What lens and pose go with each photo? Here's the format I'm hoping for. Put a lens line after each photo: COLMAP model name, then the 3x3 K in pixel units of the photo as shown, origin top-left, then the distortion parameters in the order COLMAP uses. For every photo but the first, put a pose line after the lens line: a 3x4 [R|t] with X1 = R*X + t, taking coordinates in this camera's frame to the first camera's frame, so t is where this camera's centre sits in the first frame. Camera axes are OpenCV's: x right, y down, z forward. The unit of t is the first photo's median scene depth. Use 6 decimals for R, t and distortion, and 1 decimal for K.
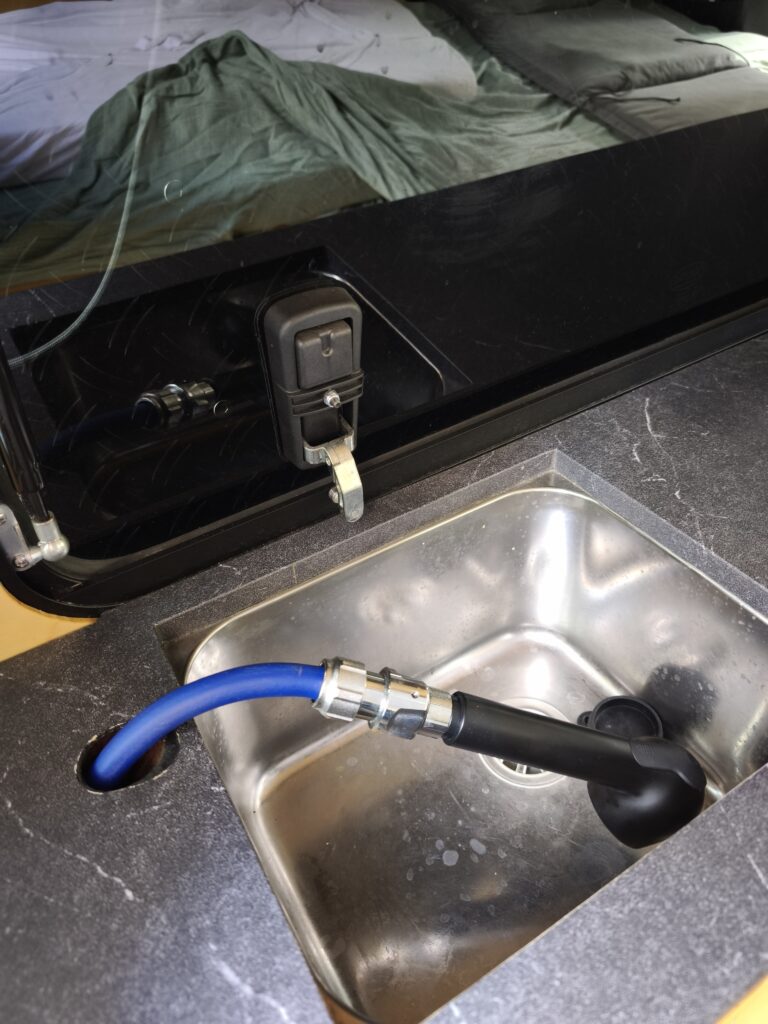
lens RADIAL K [[720.1, 0, 384.0], [0, 720.1, 512.0], [0, 0, 1]] dist [0.011920, -0.022893]
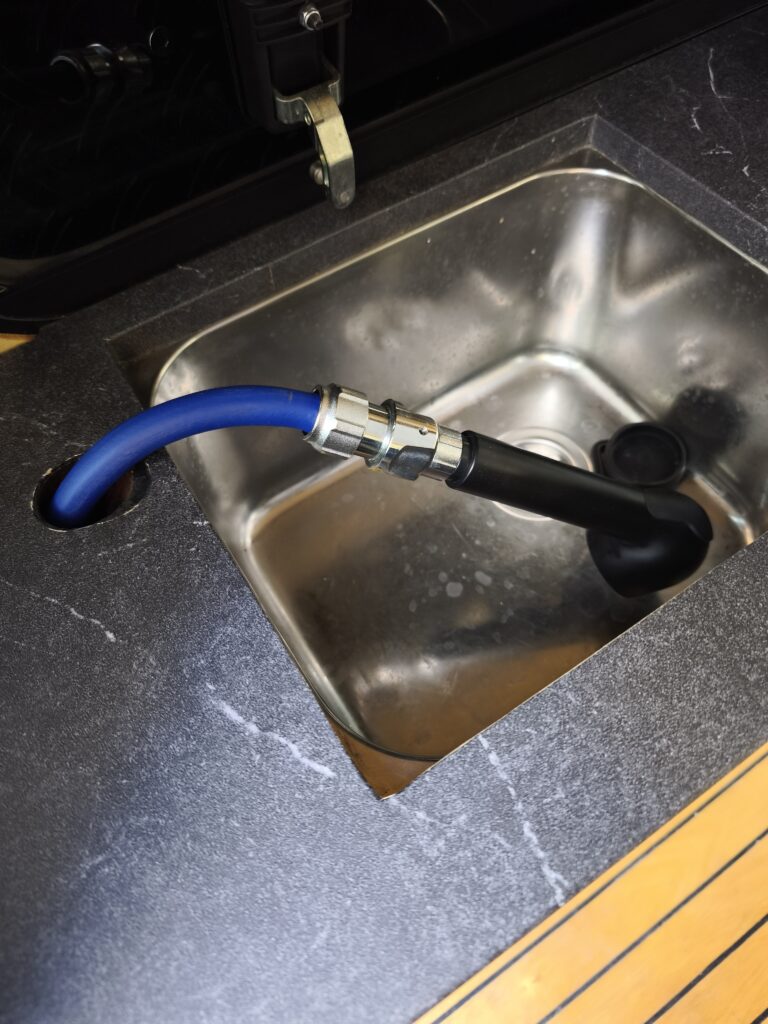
lens RADIAL K [[746.4, 0, 384.0], [0, 746.4, 512.0], [0, 0, 1]] dist [-0.007437, -0.004467]
pose [[0.999550, -0.022645, 0.019651, -0.022503], [0.014751, 0.942014, 0.335249, 0.058086], [-0.026103, -0.334809, 0.941924, 0.122922]]
